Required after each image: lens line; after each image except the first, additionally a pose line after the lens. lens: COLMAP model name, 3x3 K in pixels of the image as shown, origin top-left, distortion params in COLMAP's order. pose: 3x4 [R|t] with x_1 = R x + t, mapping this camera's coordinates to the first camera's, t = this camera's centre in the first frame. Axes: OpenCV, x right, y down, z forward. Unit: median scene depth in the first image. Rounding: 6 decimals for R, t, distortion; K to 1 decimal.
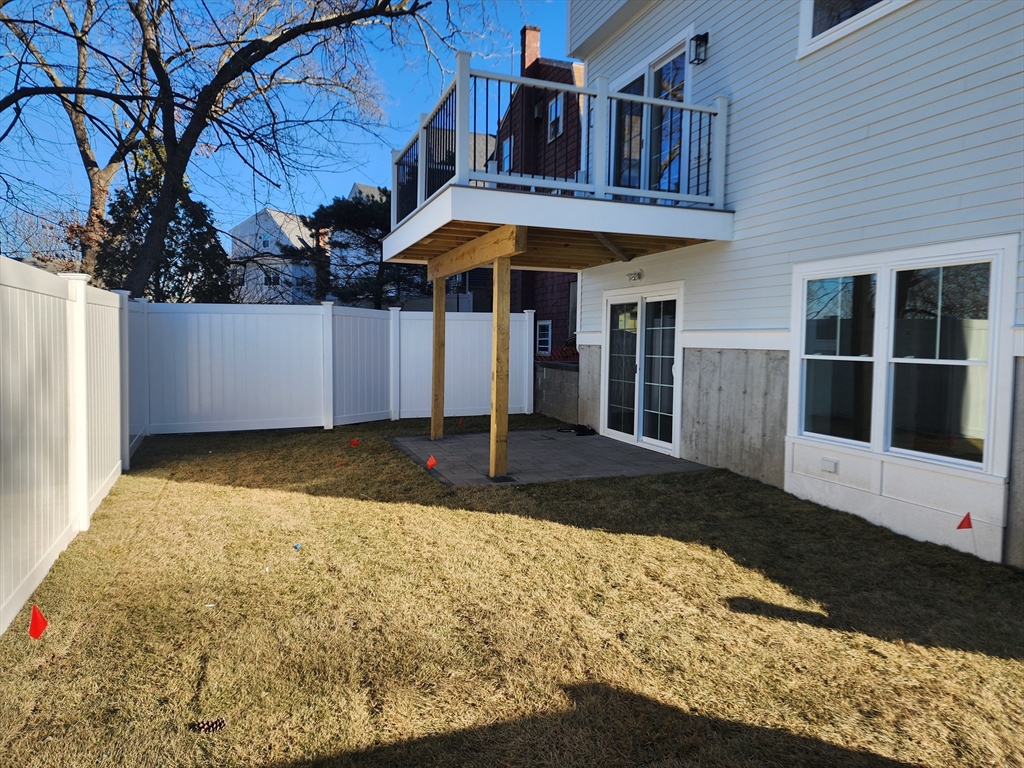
lens RADIAL K [[679.8, 0, 503.6], [0, 679.8, 374.8], [0, 0, 1]] dist [0.087467, -0.073904]
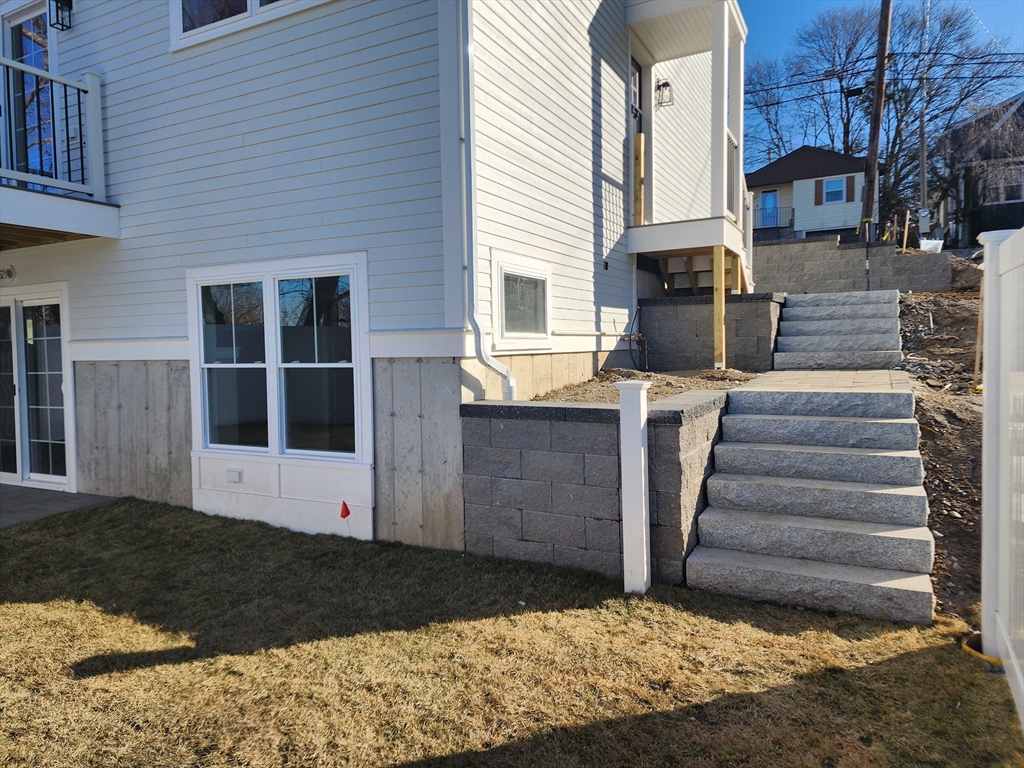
lens RADIAL K [[679.8, 0, 503.6], [0, 679.8, 374.8], [0, 0, 1]] dist [0.087467, -0.073904]
pose [[0.743838, -0.060294, 0.665635, 0.115595], [0.066804, 0.997642, 0.015715, -0.001382], [-0.665013, 0.032777, 0.746112, 0.012170]]
